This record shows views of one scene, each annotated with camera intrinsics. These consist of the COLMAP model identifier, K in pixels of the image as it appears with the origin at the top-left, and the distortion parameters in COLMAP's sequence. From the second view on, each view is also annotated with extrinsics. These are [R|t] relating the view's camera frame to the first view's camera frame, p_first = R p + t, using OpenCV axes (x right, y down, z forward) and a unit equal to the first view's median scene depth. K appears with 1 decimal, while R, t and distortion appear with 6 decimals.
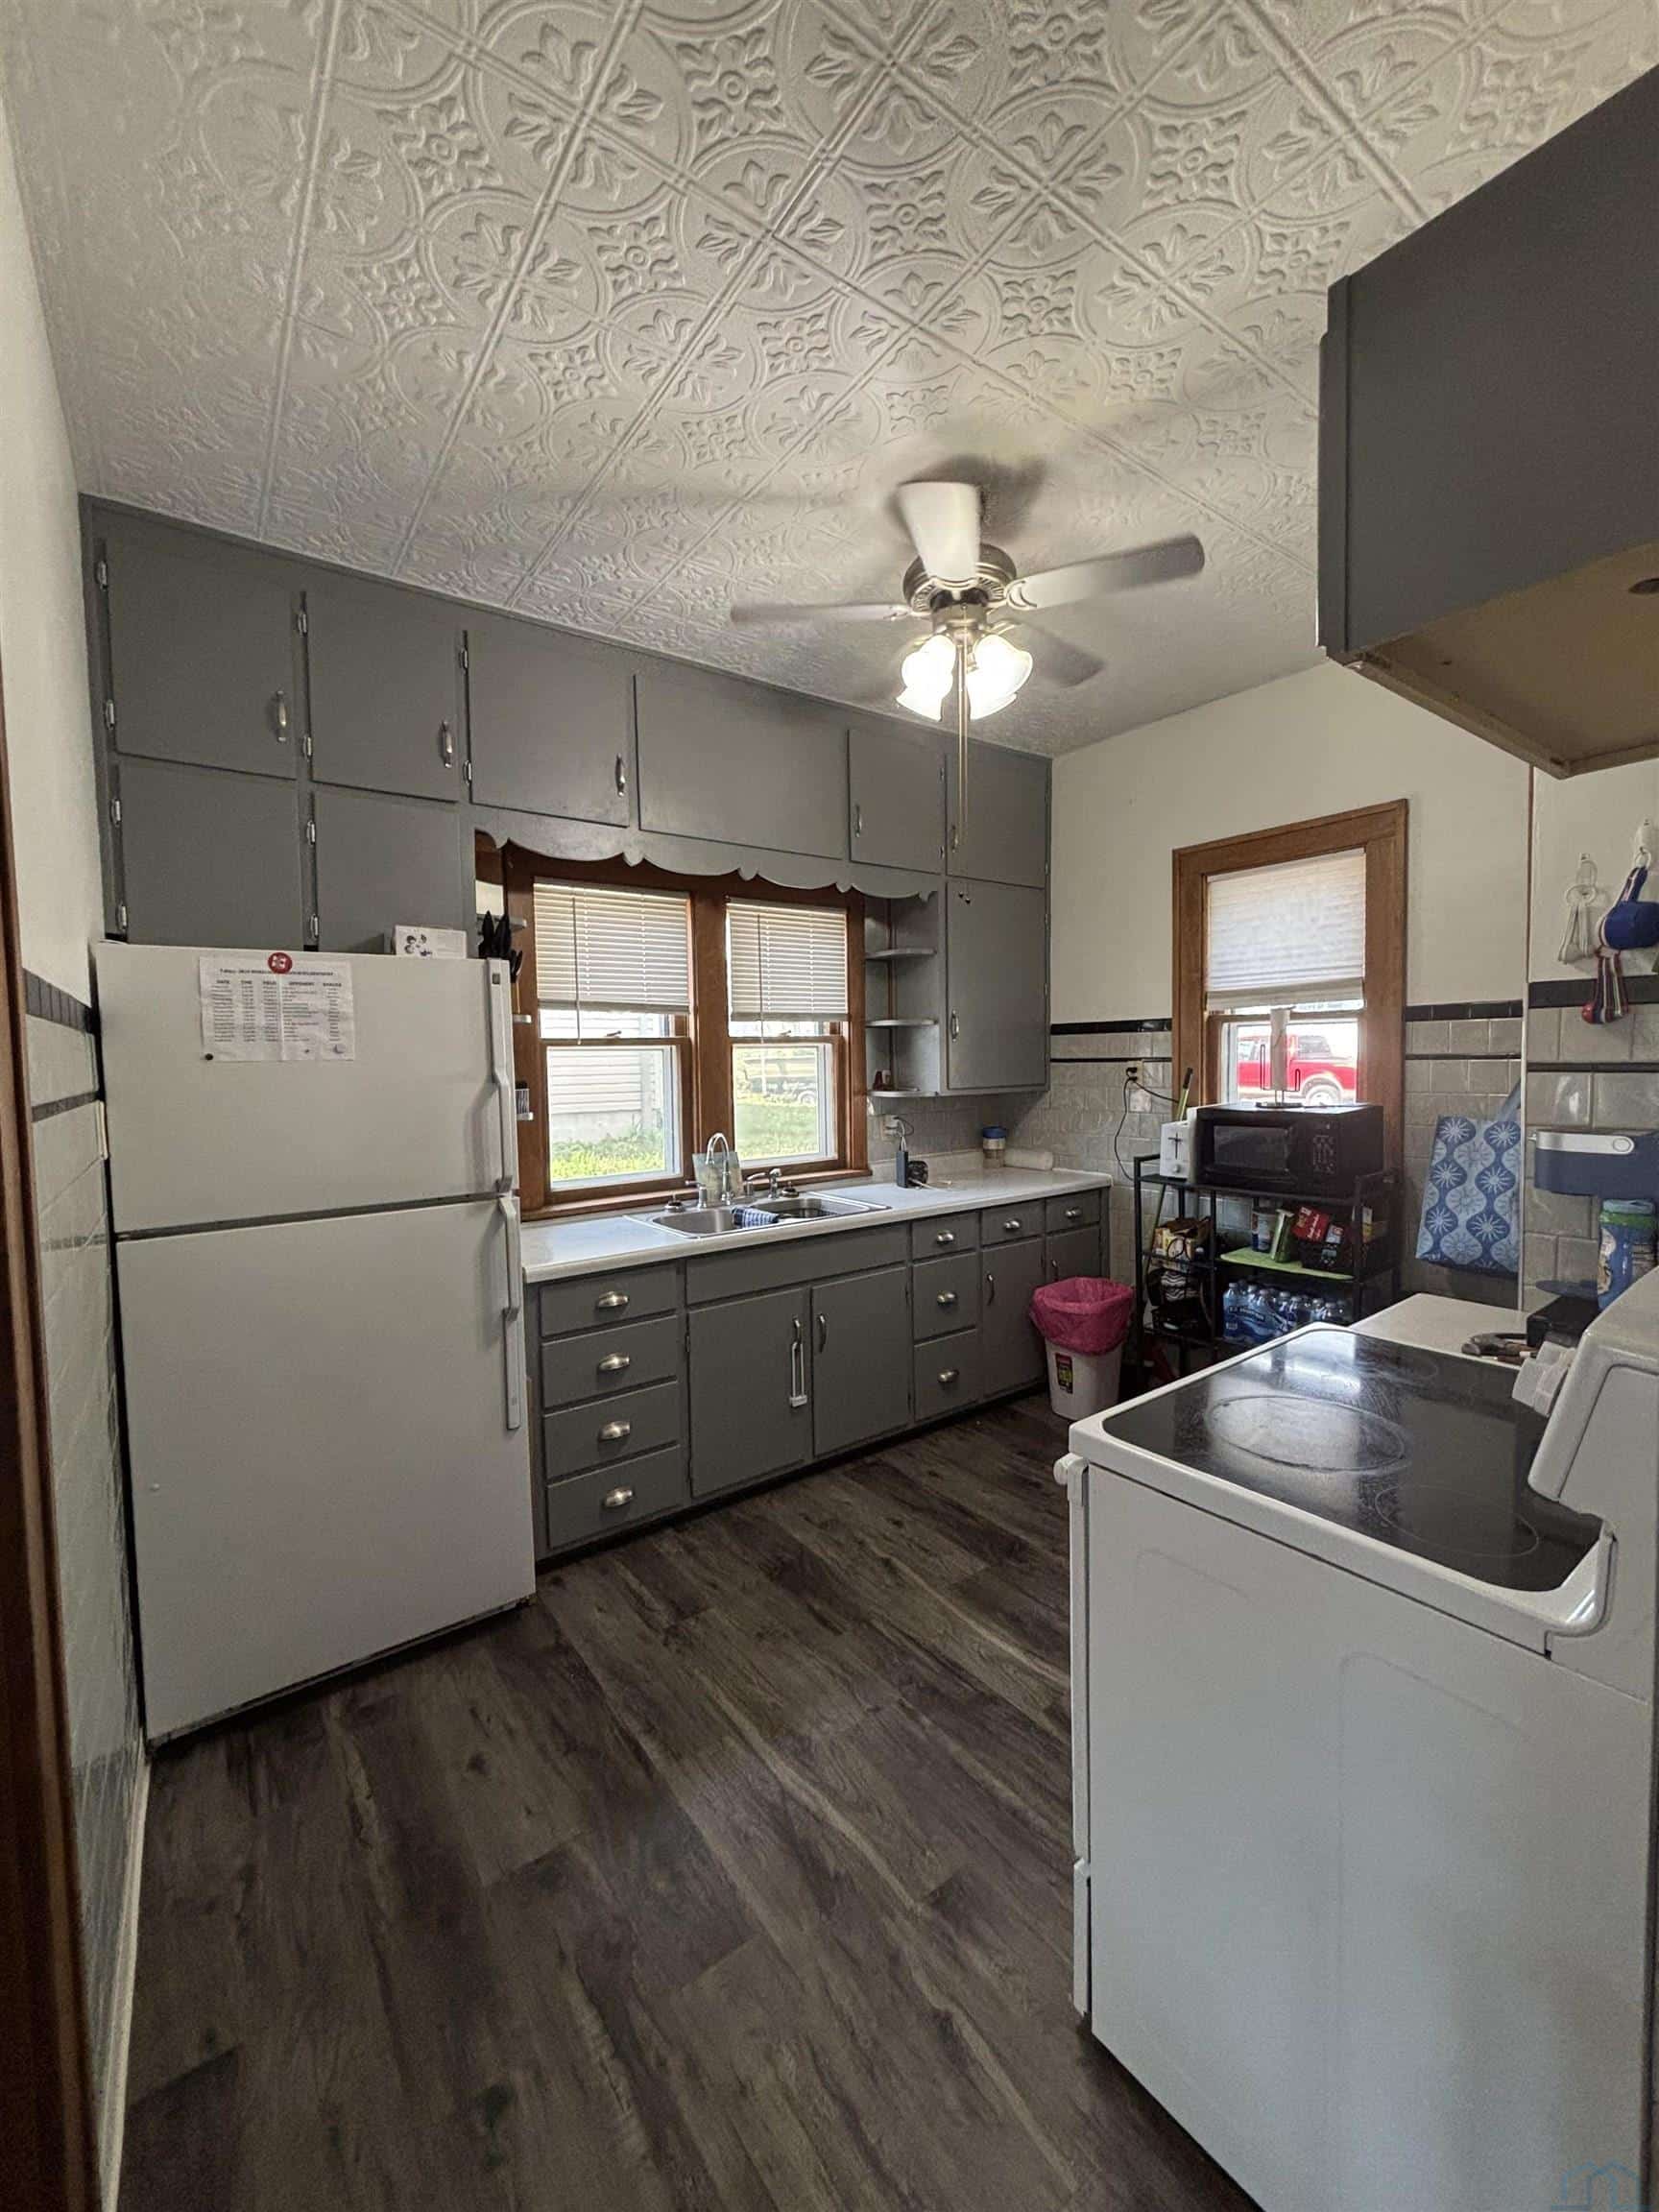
lens RADIAL K [[888.6, 0, 829.5], [0, 888.6, 1106.0], [0, 0, 1]] dist [-0.002766, 0.002432]
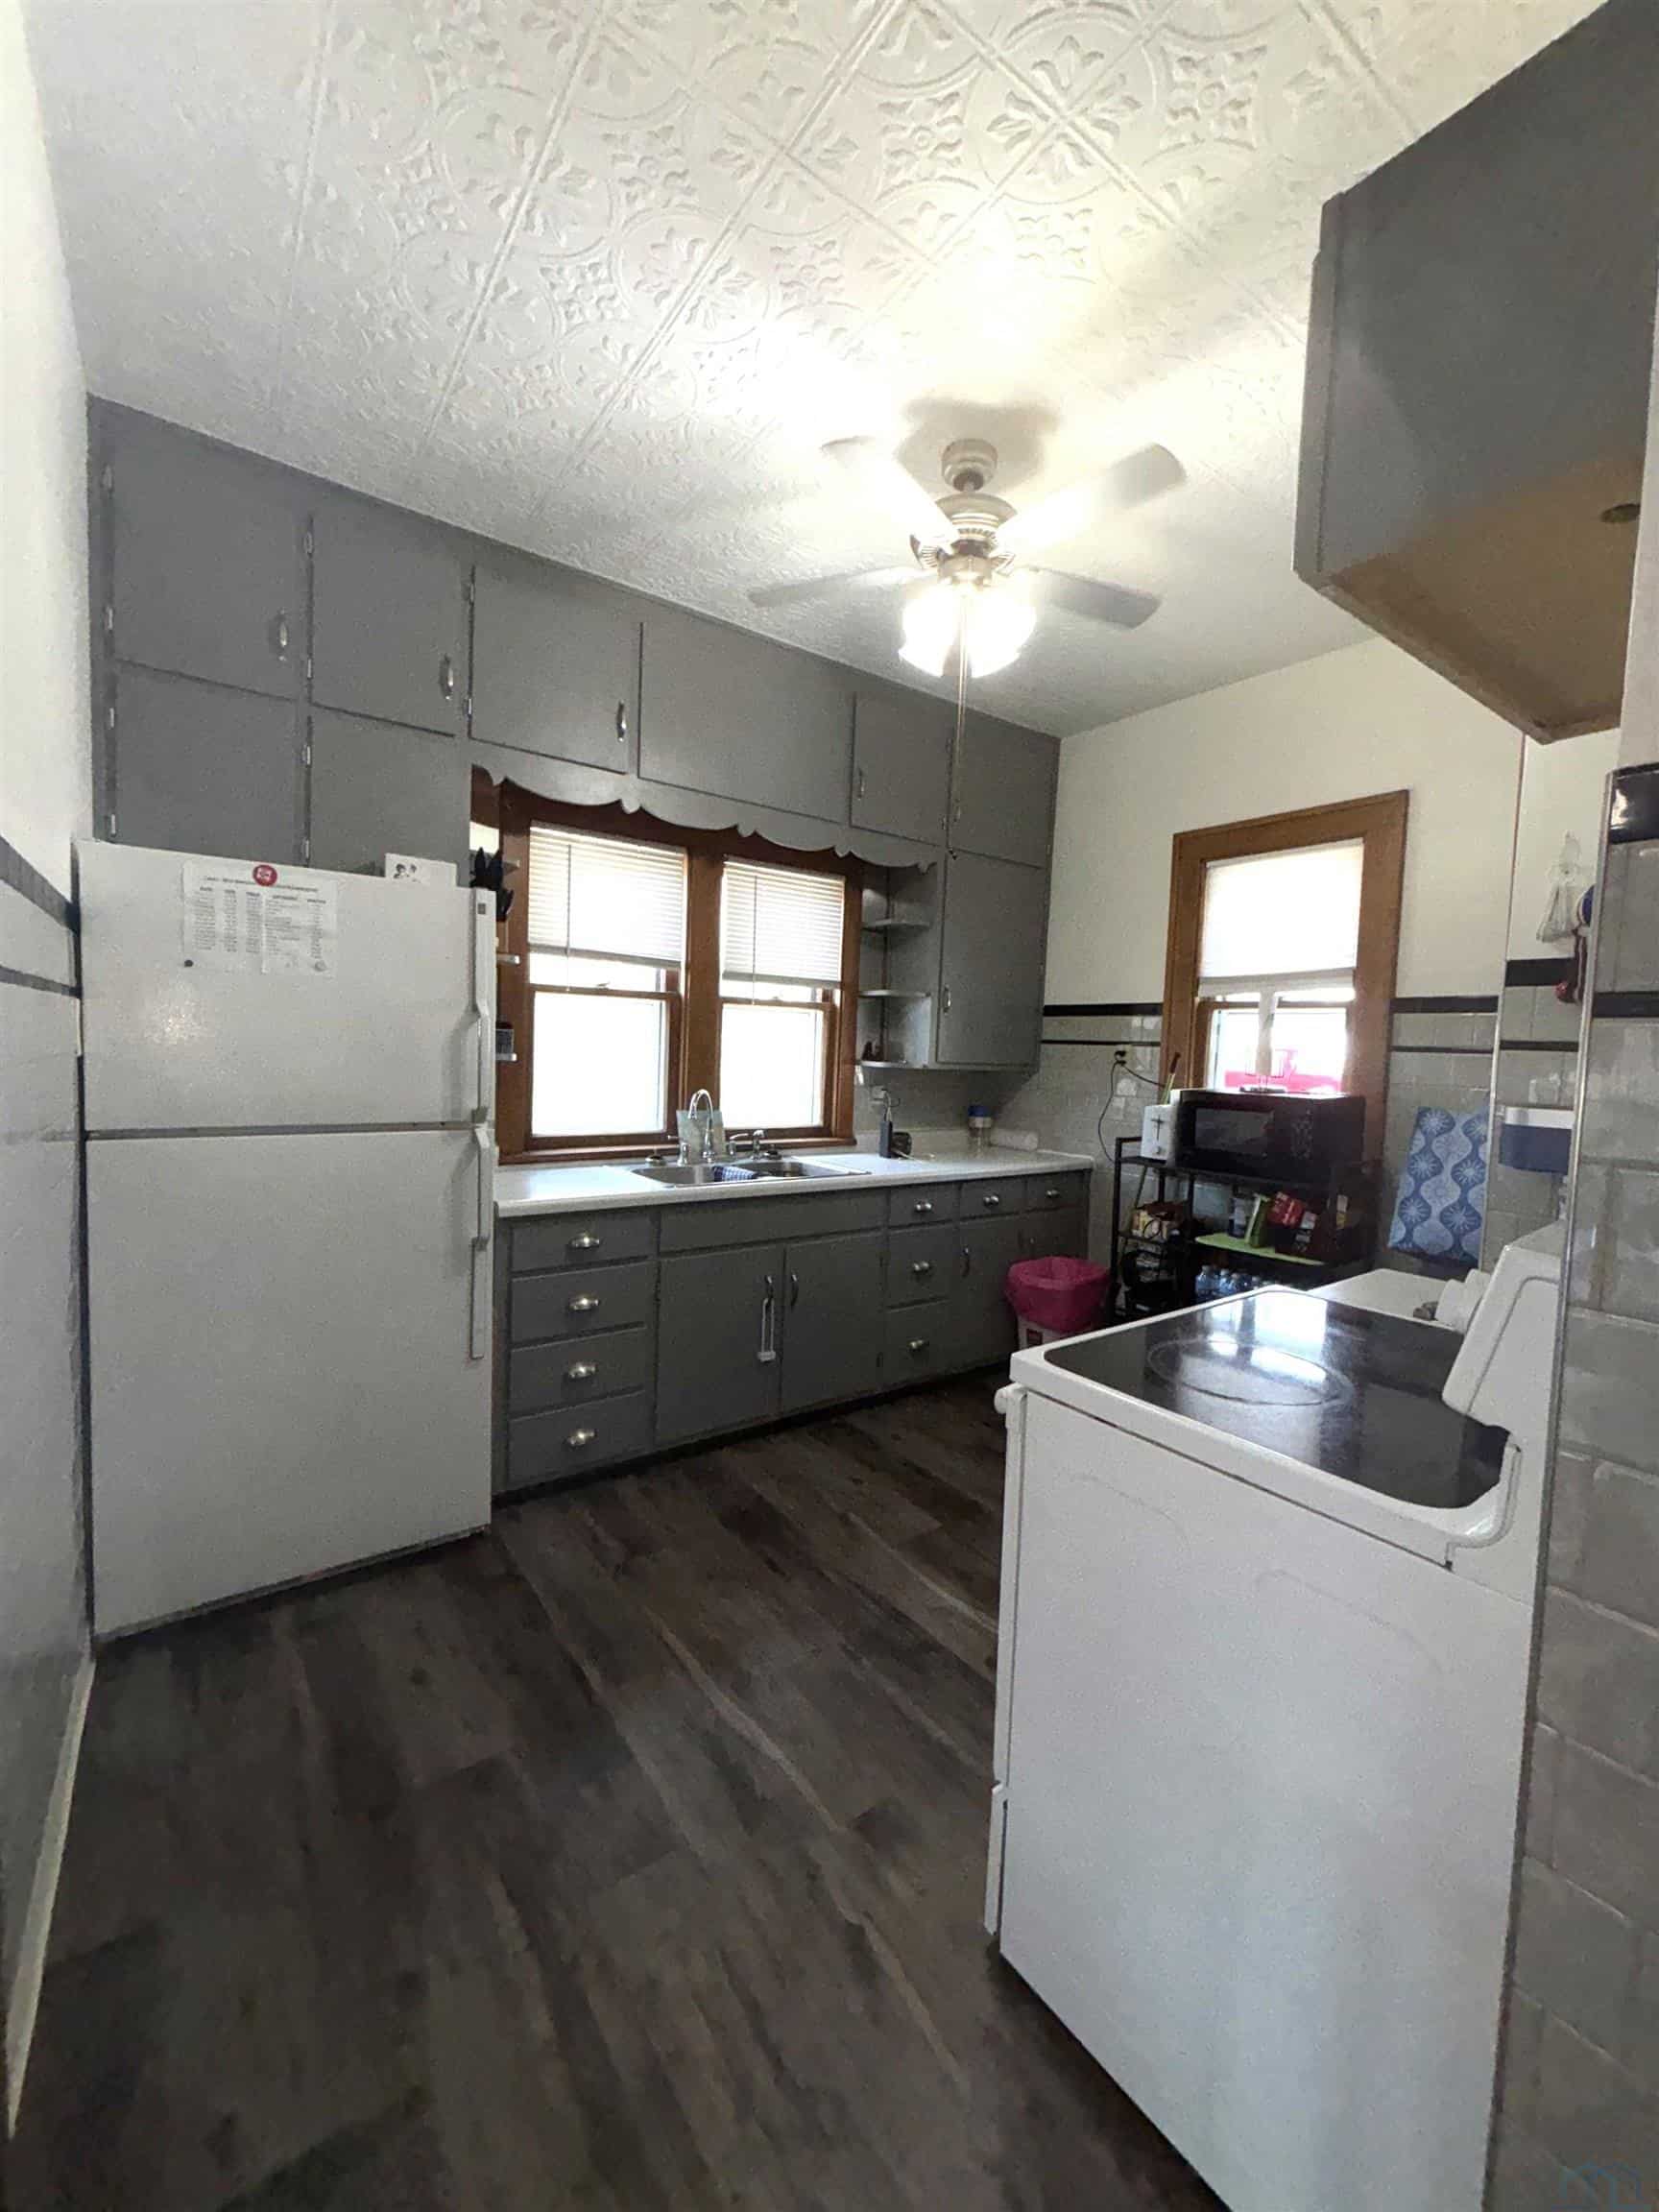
lens RADIAL K [[888.1, 0, 829.5], [0, 888.1, 1106.0], [0, 0, 1]] dist [0.001604, -0.000398]
pose [[0.998441, 0.055809, -0.000796, 0.023503], [-0.055799, 0.998398, 0.009331, 0.039011], [0.001315, -0.009272, 0.999956, -0.002804]]
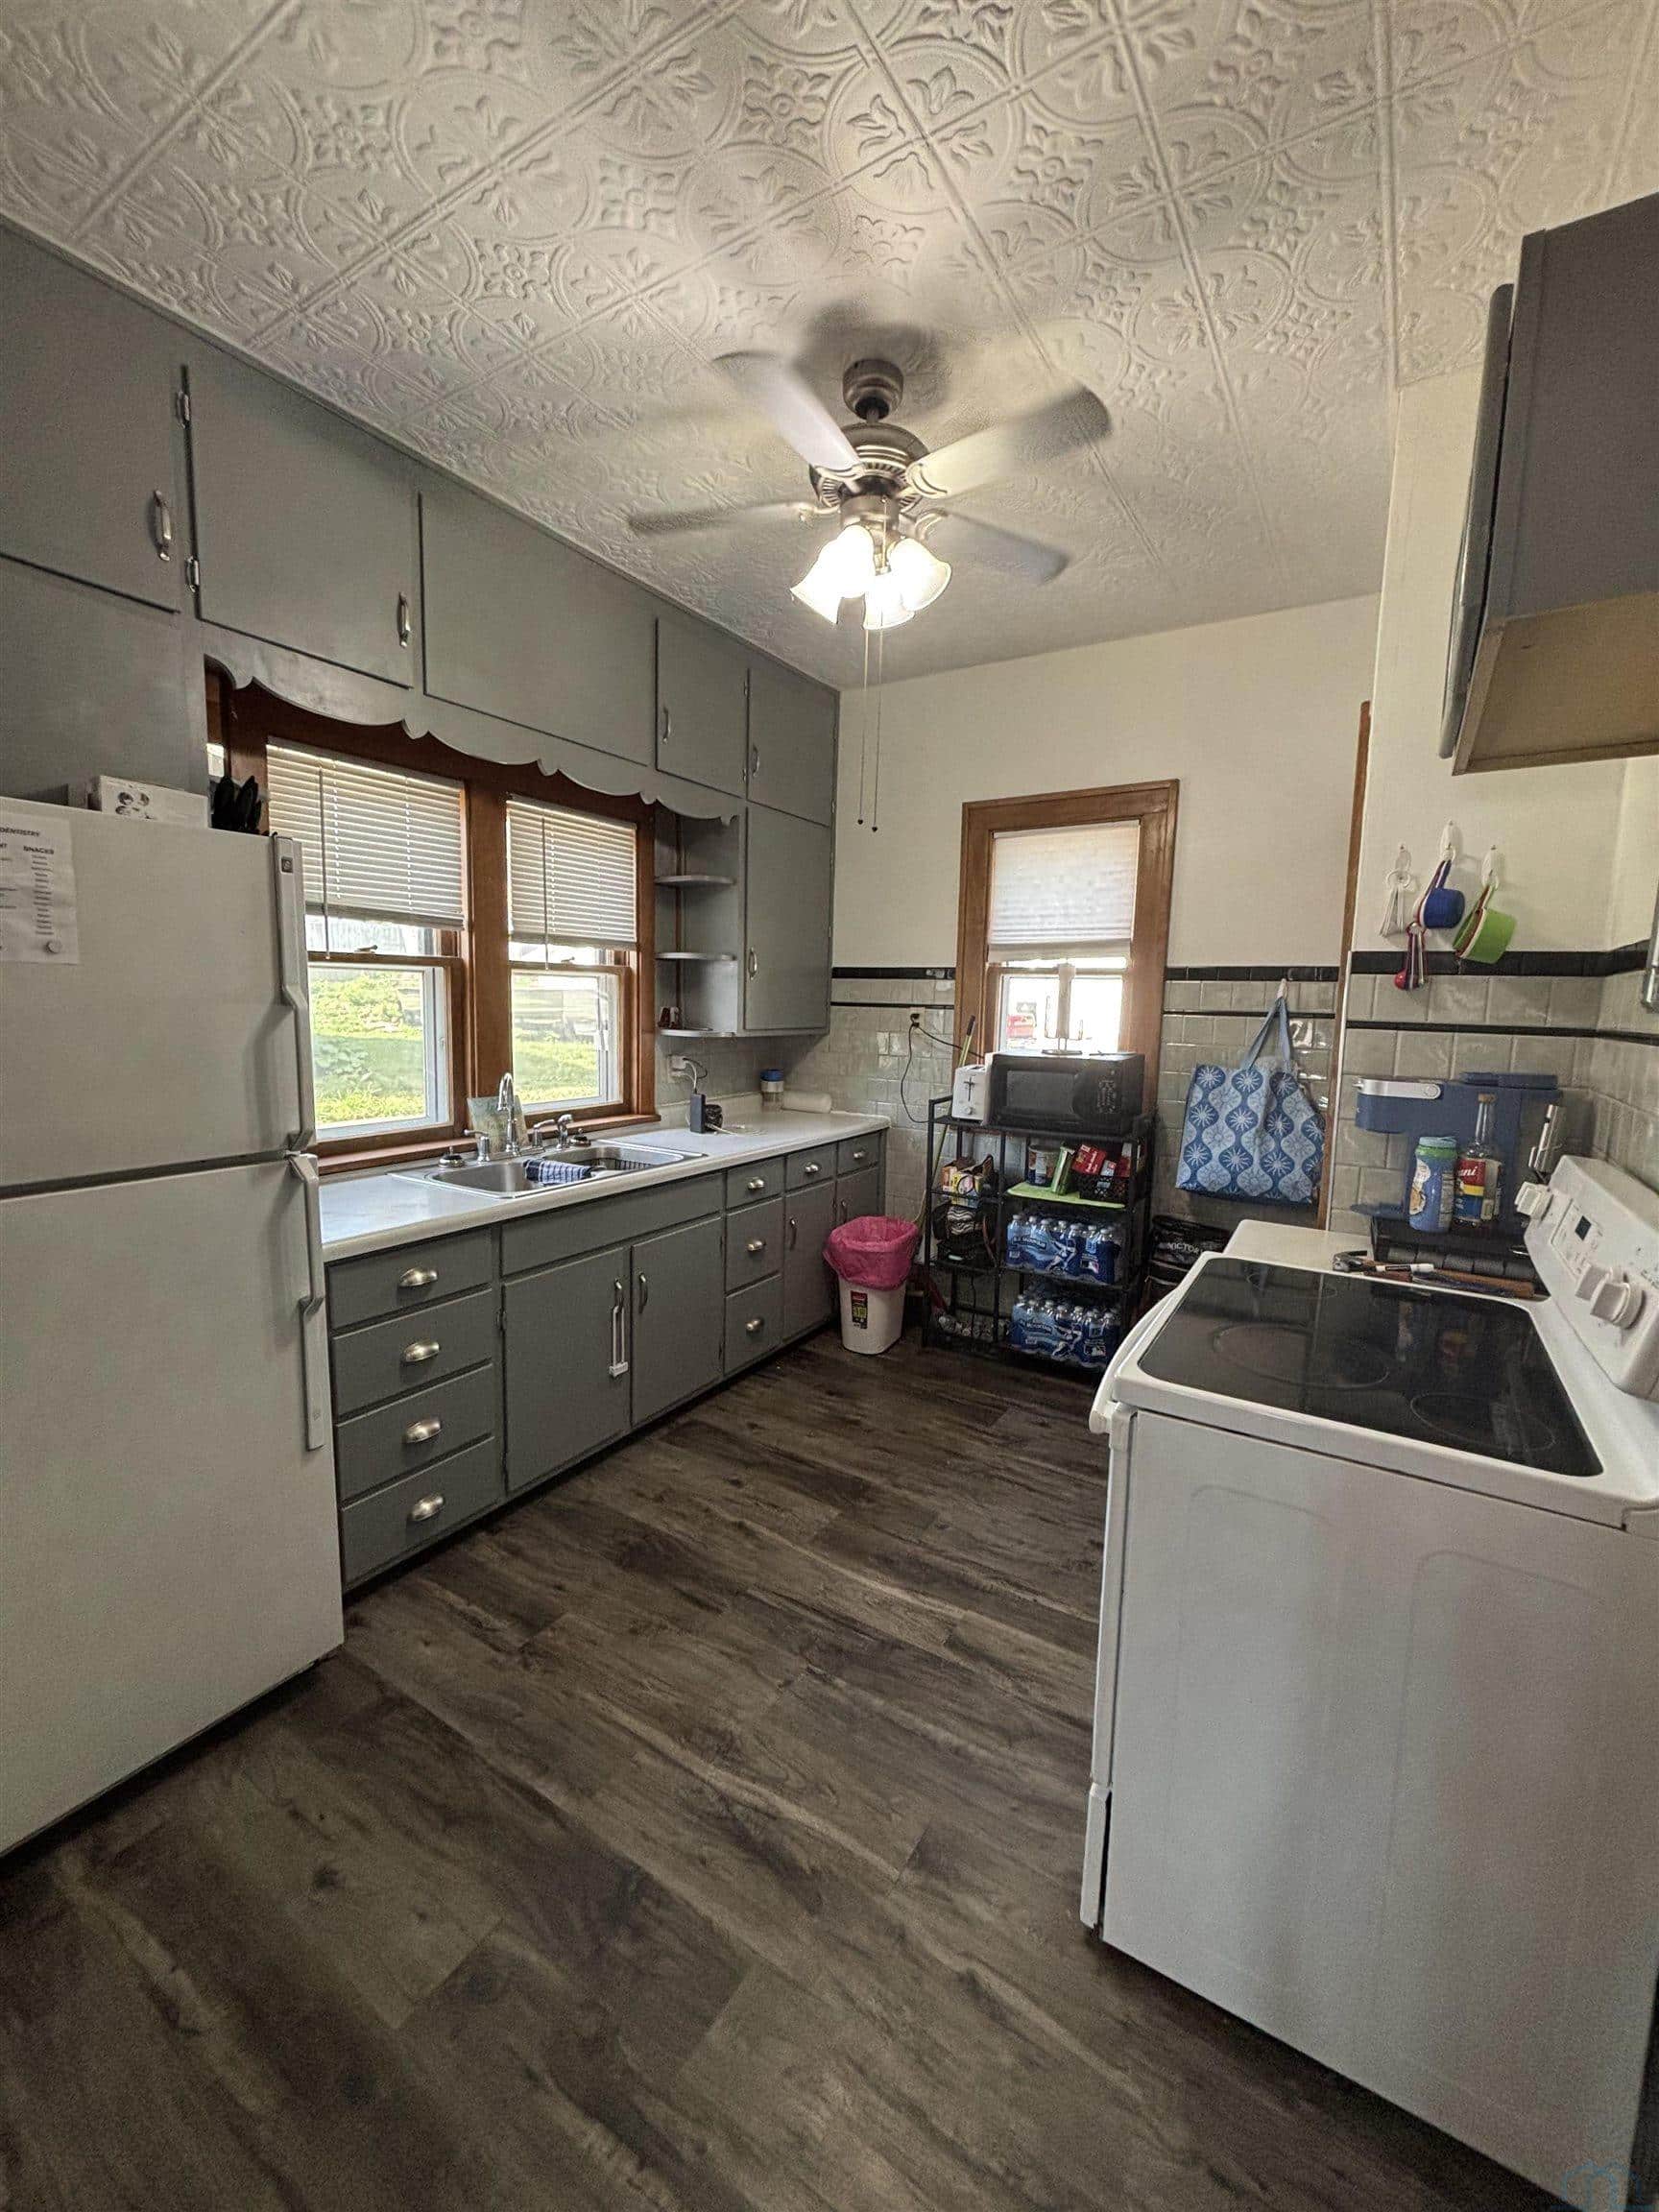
lens RADIAL K [[888.1, 0, 829.5], [0, 888.1, 1106.0], [0, 0, 1]] dist [0.001604, -0.000398]
pose [[0.928427, -0.005630, 0.371473, -0.190032], [-0.019173, 0.997827, 0.063041, 0.001805], [-0.371020, -0.065652, 0.926301, 0.105868]]
